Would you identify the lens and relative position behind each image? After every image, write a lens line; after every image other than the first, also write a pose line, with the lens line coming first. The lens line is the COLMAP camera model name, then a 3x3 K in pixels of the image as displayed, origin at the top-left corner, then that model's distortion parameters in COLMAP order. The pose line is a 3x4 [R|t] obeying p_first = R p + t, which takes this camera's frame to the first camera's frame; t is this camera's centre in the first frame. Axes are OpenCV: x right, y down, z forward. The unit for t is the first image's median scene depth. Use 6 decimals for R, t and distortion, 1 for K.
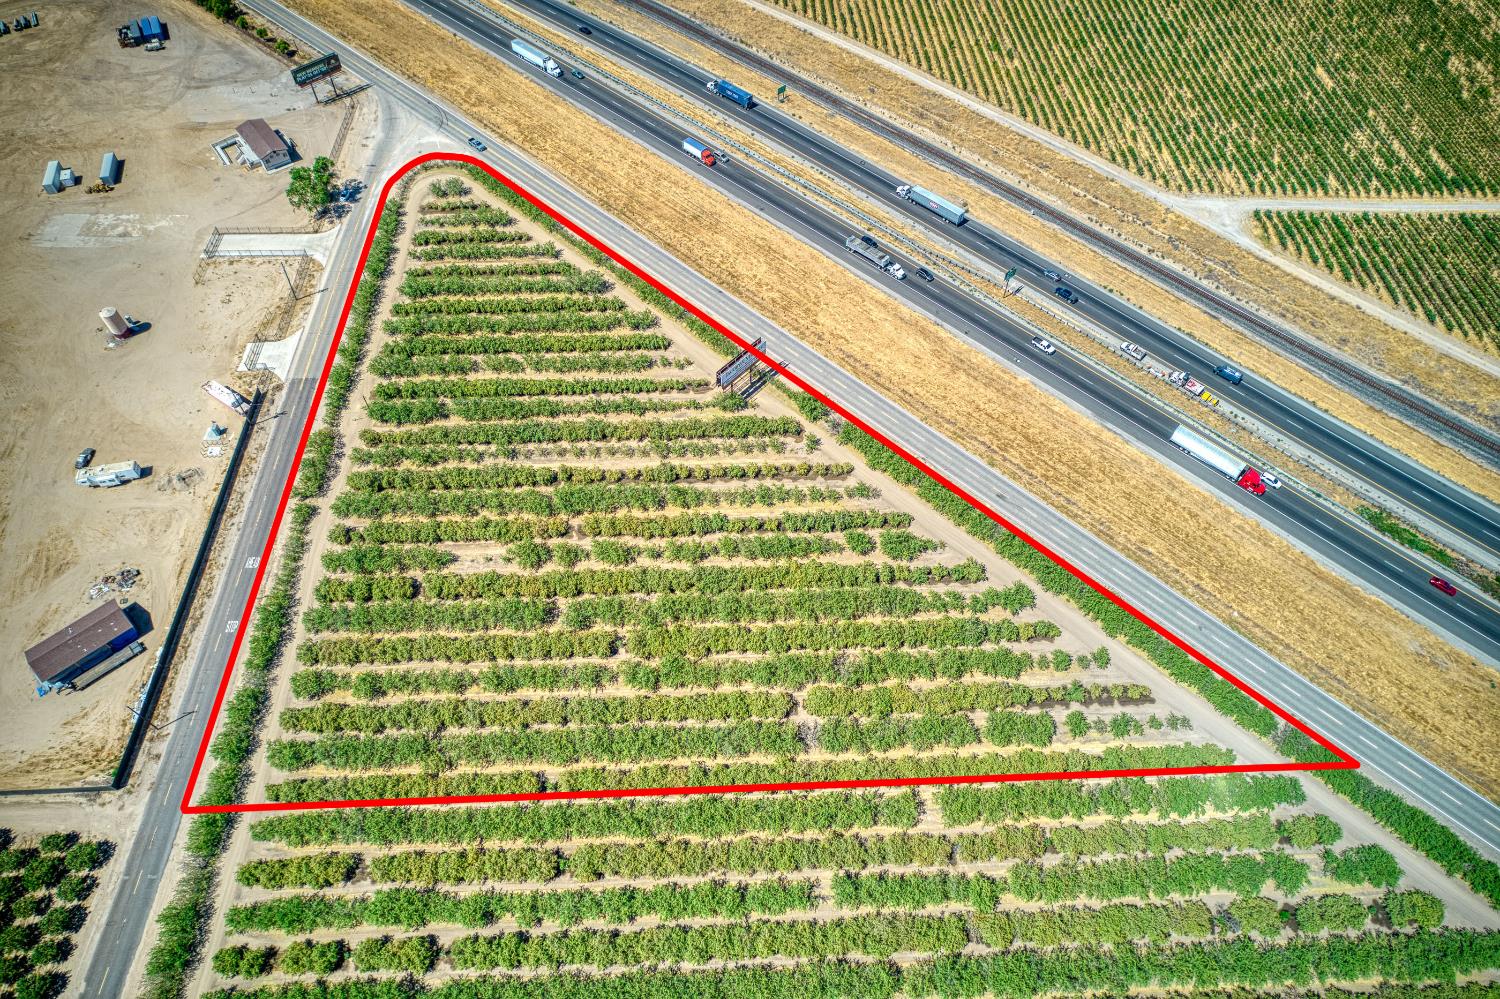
lens RADIAL K [[961.2, 0, 750.1], [0, 961.2, 504.2], [0, 0, 1]] dist [-0.080281, 0.071294]
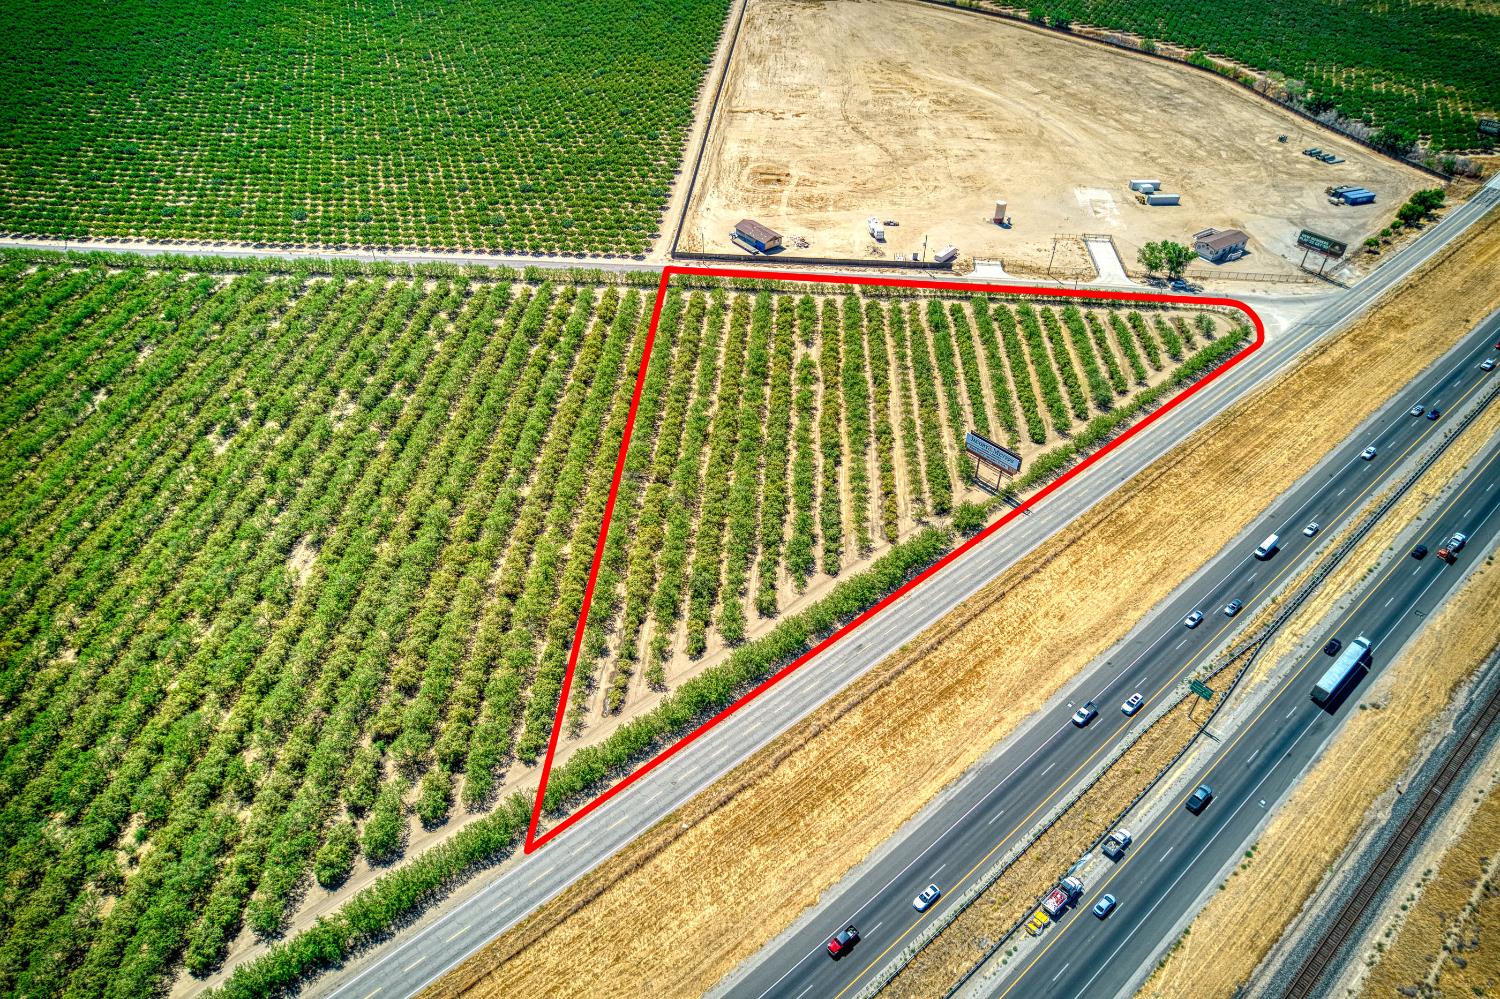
lens RADIAL K [[961.2, 0, 750.1], [0, 961.2, 504.2], [0, 0, 1]] dist [-0.080281, 0.071294]
pose [[-0.102530, 0.637407, -0.763675, 0.852055], [-0.813175, 0.388462, 0.433409, -0.360862], [0.572917, 0.665439, 0.478494, 0.377477]]
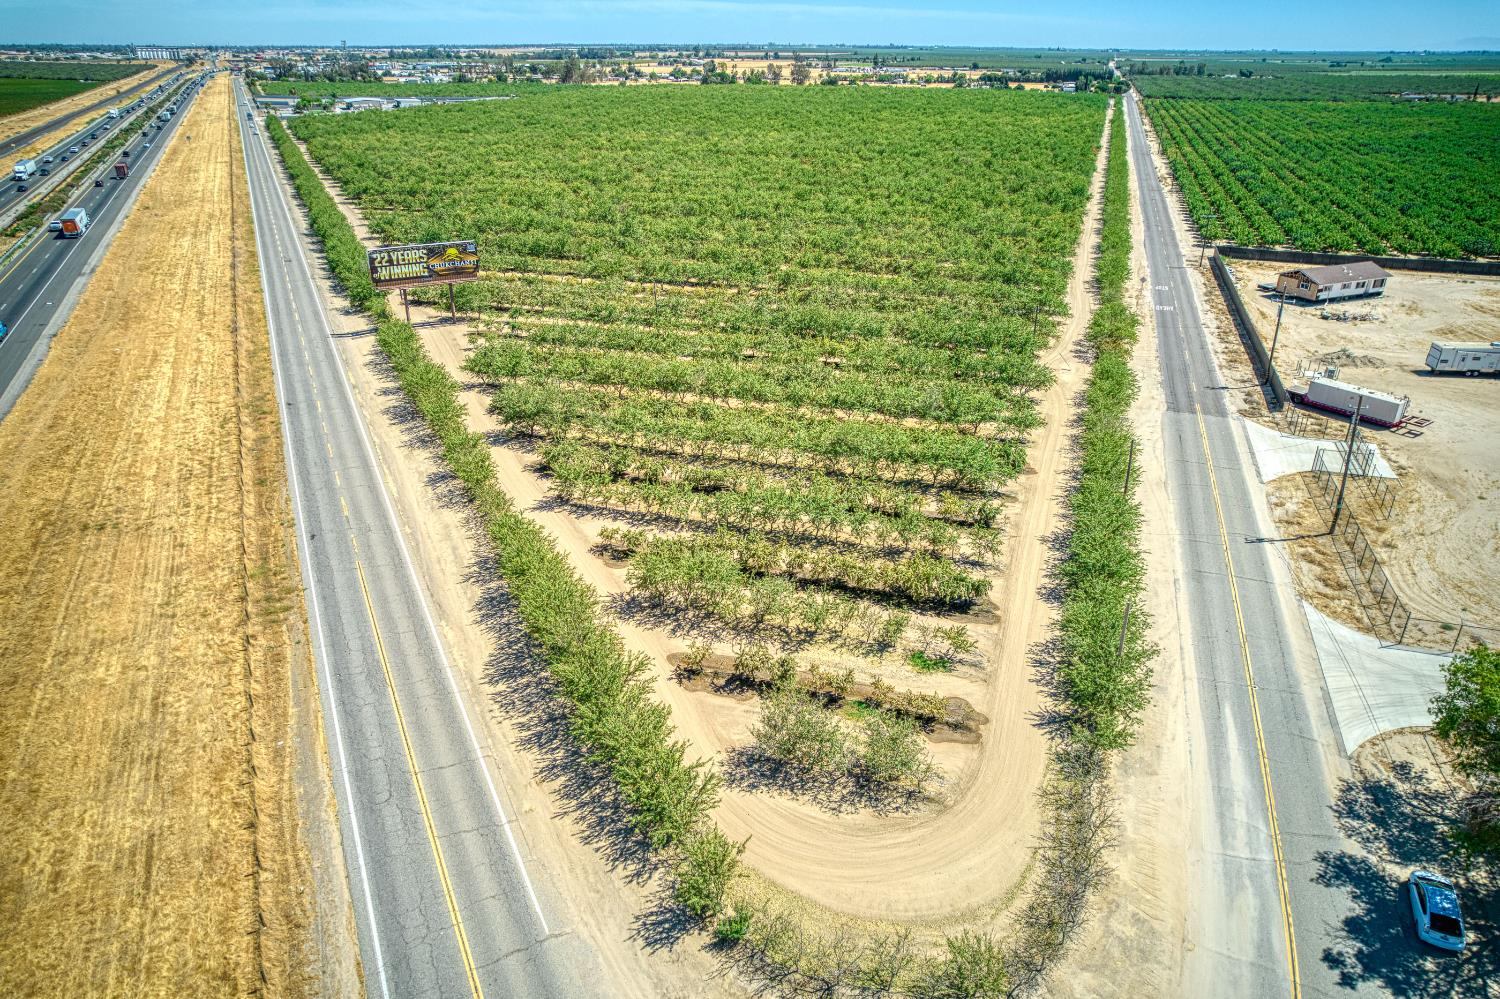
lens RADIAL K [[991.0, 0, 750.0], [0, 991.0, 499.5], [0, 0, 1]] dist [-0.069654, 0.045642]
pose [[-0.935782, -0.161405, 0.313467, -0.432795], [0.278137, 0.208459, 0.937649, -0.654521], [-0.216686, 0.964621, -0.150179, 1.191977]]
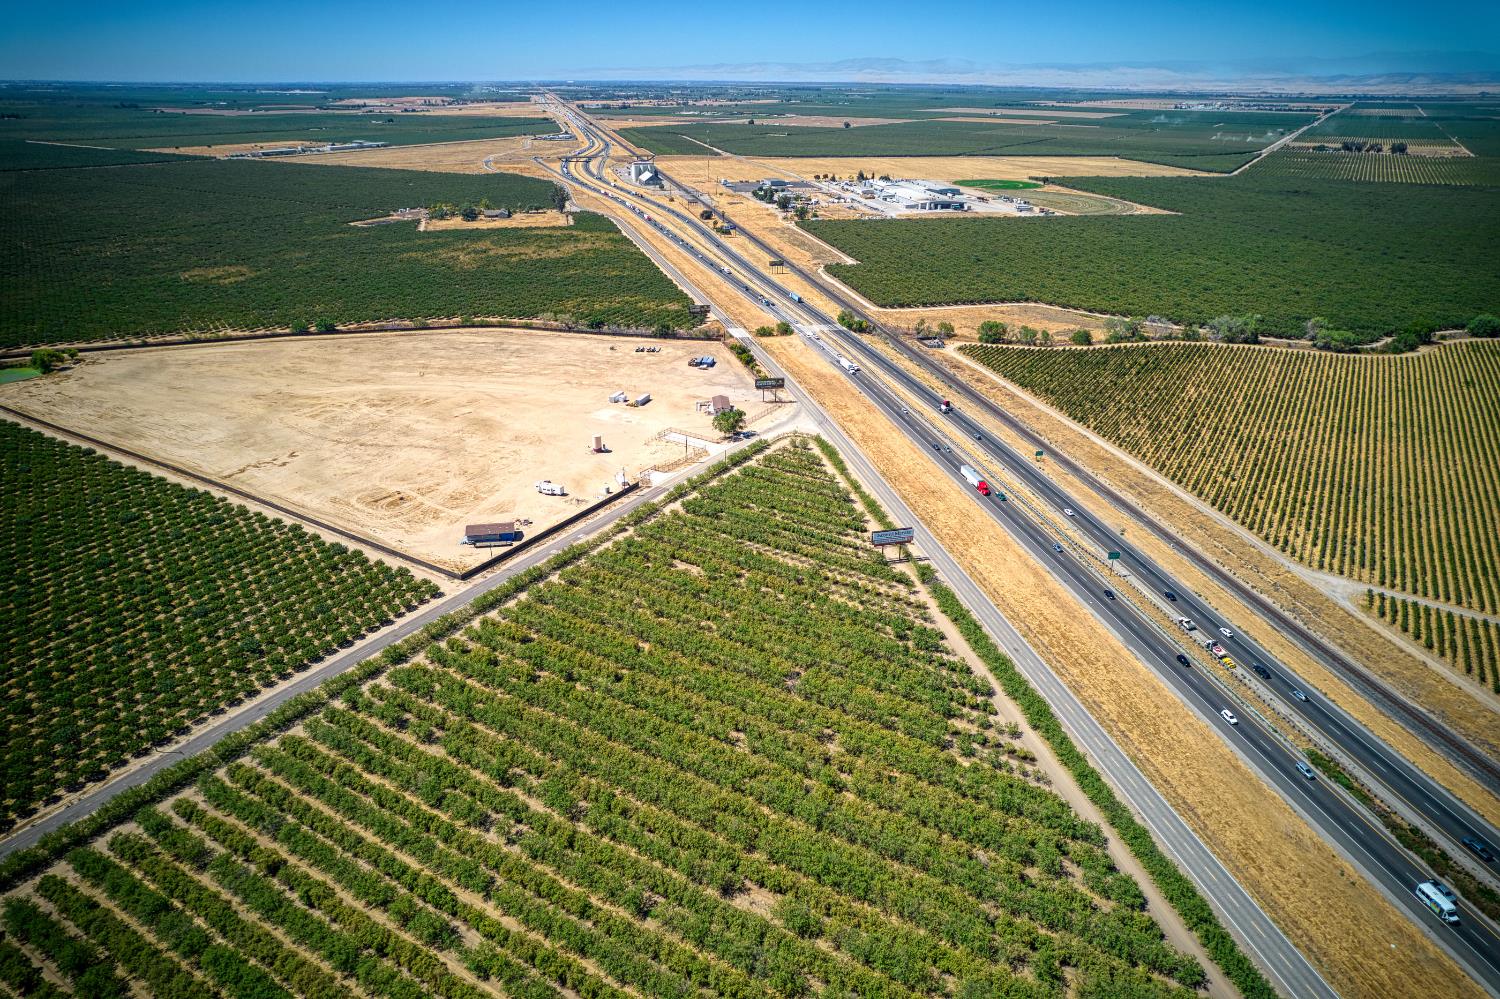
lens RADIAL K [[961.2, 0, 750.1], [0, 961.2, 504.2], [0, 0, 1]] dist [-0.080281, 0.071294]
pose [[0.828228, 0.228818, -0.511547, 0.567364], [-0.455250, 0.807035, -0.376087, 0.484910], [0.326781, 0.544368, 0.772579, -0.279294]]
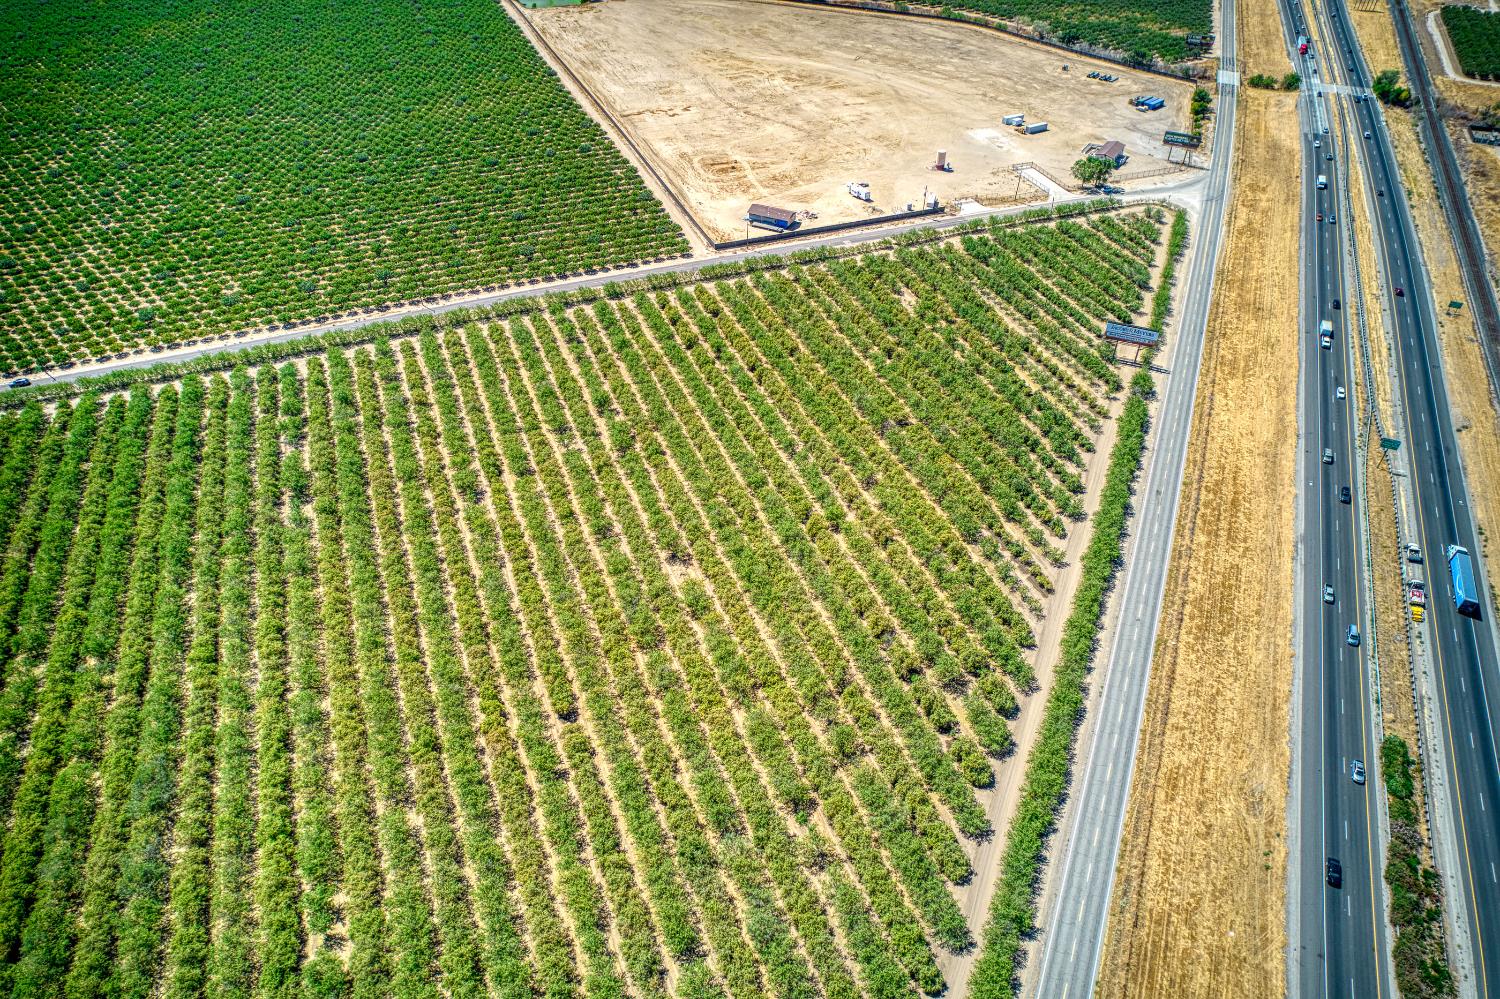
lens RADIAL K [[961.2, 0, 750.1], [0, 961.2, 504.2], [0, 0, 1]] dist [-0.080281, 0.071294]
pose [[0.328932, 0.608773, -0.721941, 0.903669], [-0.766247, 0.618887, 0.172754, 0.175583], [0.551968, 0.496361, 0.670043, -0.055430]]
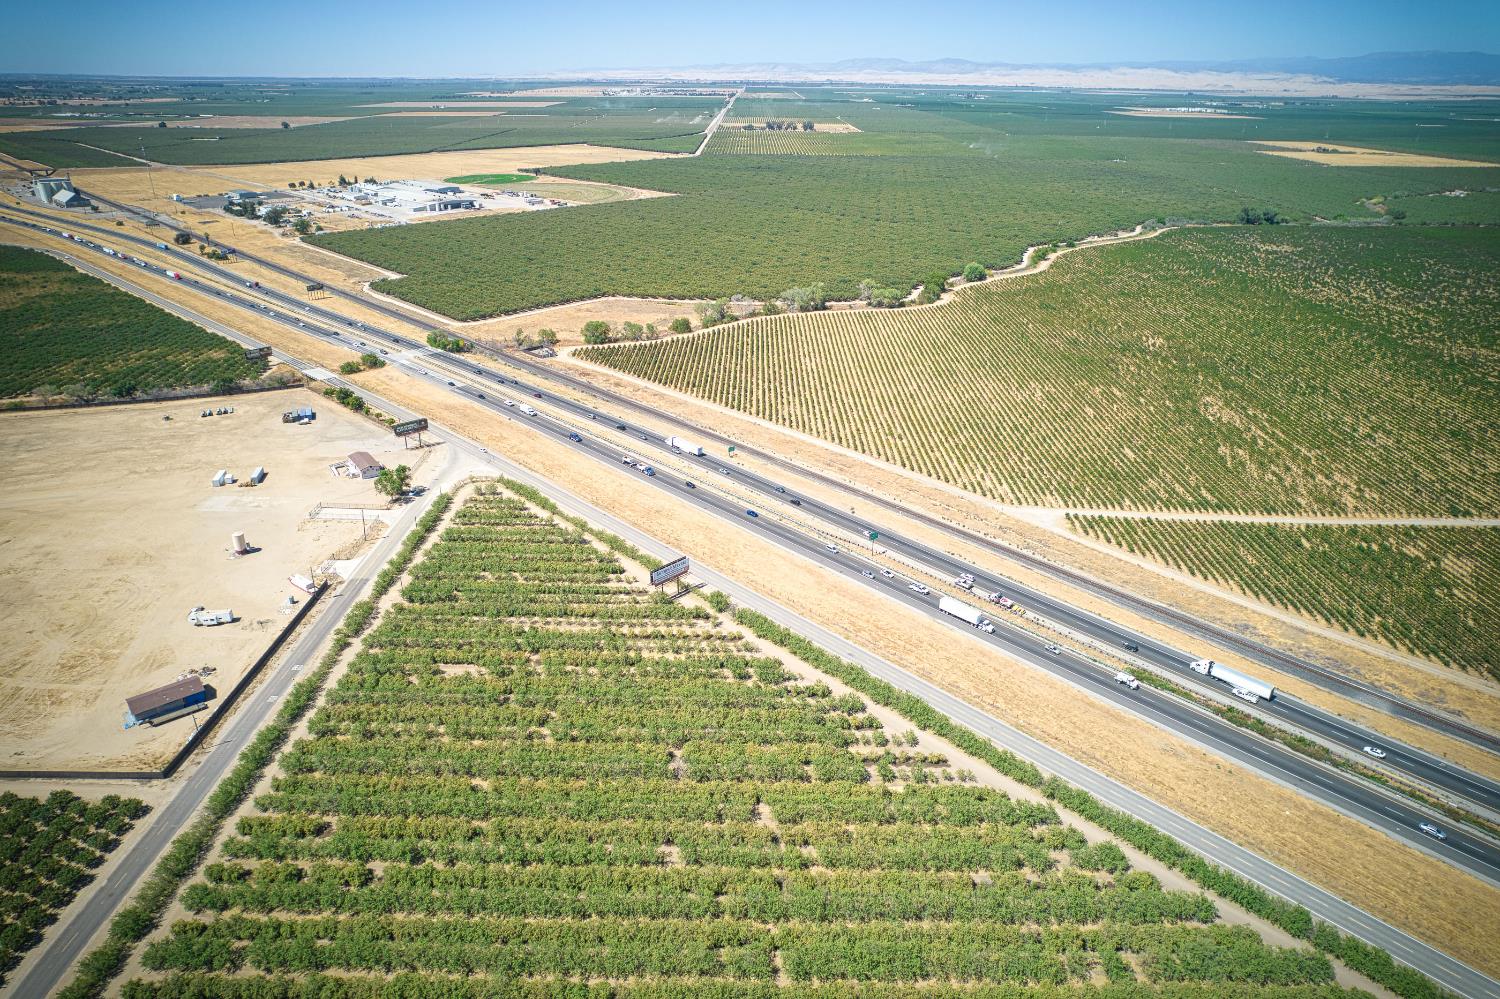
lens RADIAL K [[961.2, 0, 750.1], [0, 961.2, 504.2], [0, 0, 1]] dist [-0.080281, 0.071294]
pose [[0.998895, 0.020853, -0.042121, 0.164575], [-0.039029, 0.867351, -0.496165, 0.456861], [0.026187, 0.497261, 0.867206, -0.262212]]
